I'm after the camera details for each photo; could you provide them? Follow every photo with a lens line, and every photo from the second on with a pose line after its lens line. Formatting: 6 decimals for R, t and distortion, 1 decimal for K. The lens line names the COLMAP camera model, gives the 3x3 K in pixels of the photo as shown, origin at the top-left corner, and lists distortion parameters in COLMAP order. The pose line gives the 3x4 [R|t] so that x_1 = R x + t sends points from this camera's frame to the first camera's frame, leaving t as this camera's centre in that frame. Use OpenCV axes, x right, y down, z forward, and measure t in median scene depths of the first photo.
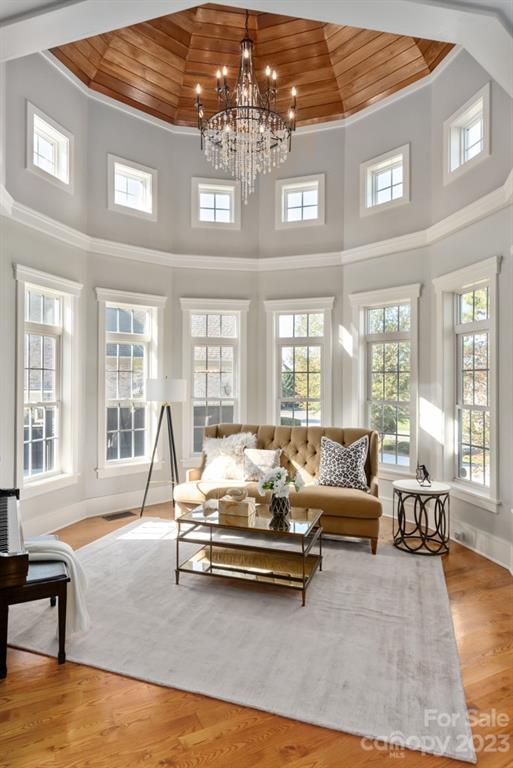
lens RADIAL K [[459.1, 0, 246.7], [0, 459.1, 381.2], [0, 0, 1]] dist [-0.005261, 0.003042]
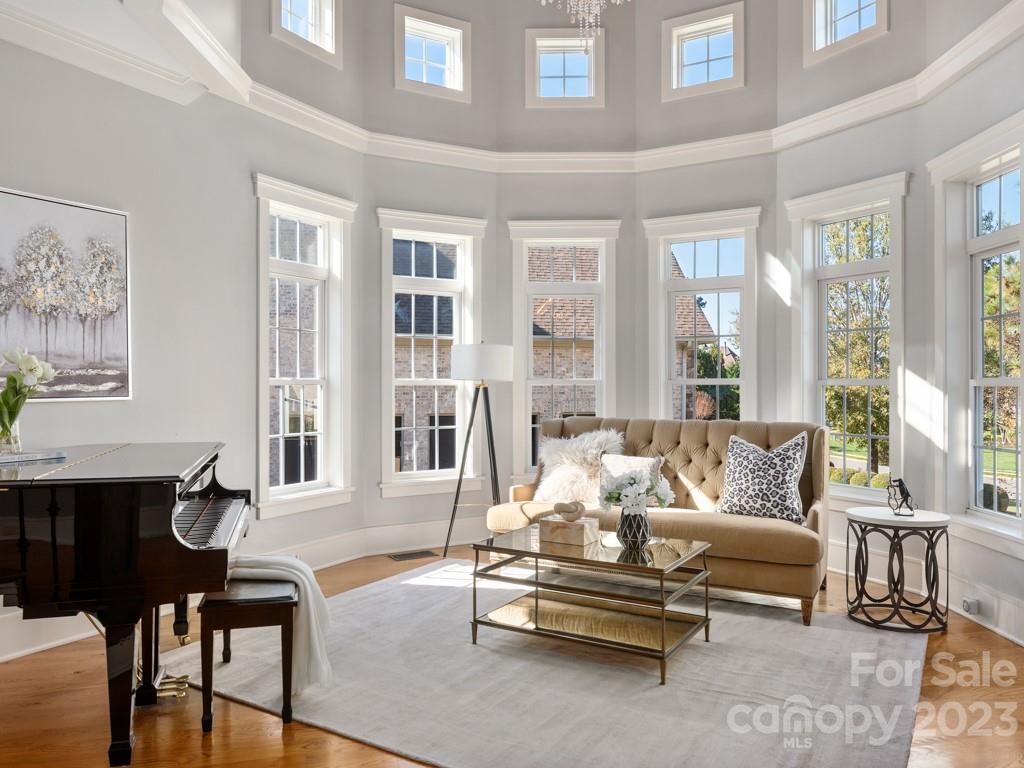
lens RADIAL K [[756.1, 0, 513.7], [0, 756.1, 382.4], [0, 0, 1]] dist [-0.001454, 0.001319]
pose [[0.980221, -0.004549, -0.197855, 0.086349], [0.005112, 0.999984, 0.002334, 0.049826], [0.197841, -0.003299, 0.980229, -0.031075]]
